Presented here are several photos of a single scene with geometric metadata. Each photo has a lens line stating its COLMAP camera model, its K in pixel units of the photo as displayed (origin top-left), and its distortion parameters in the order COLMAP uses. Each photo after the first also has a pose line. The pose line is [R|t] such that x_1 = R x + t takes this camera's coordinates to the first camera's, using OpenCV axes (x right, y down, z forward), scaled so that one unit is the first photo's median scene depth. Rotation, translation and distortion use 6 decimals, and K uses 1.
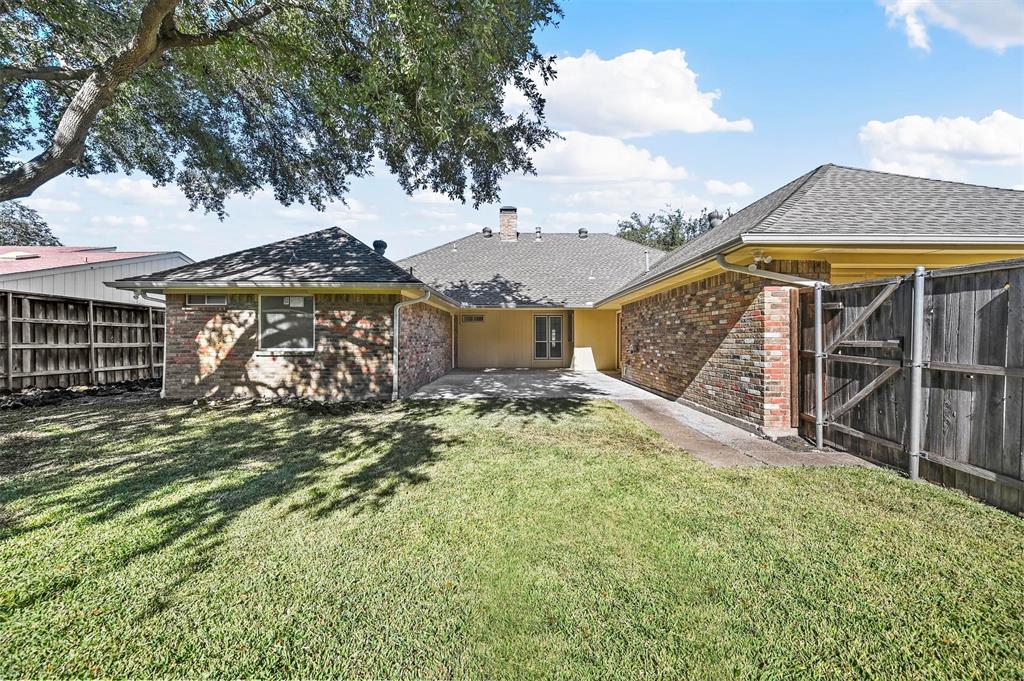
lens RADIAL K [[401.8, 0, 512.4], [0, 401.8, 342.1], [0, 0, 1]] dist [-0.003826, 0.001251]
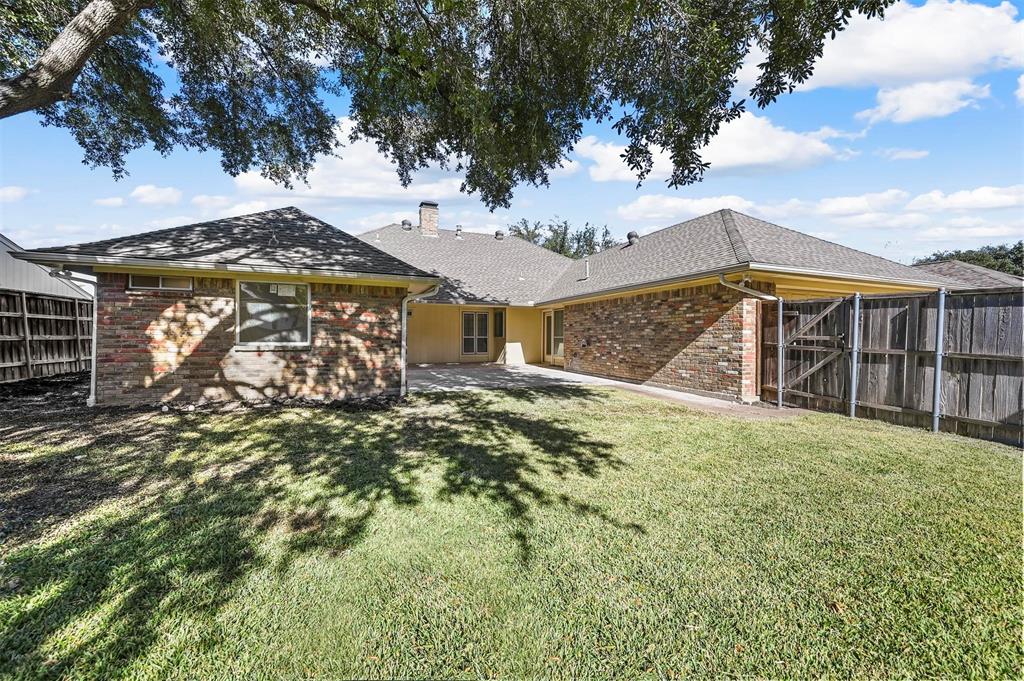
lens RADIAL K [[401.8, 0, 519.1], [0, 401.8, 344.3], [0, 0, 1]] dist [-0.003826, 0.001251]
pose [[0.929561, -0.001591, 0.368665, -0.424182], [-0.003623, 0.999903, 0.013451, 0.006429], [-0.368651, -0.013839, 0.929465, -0.024918]]
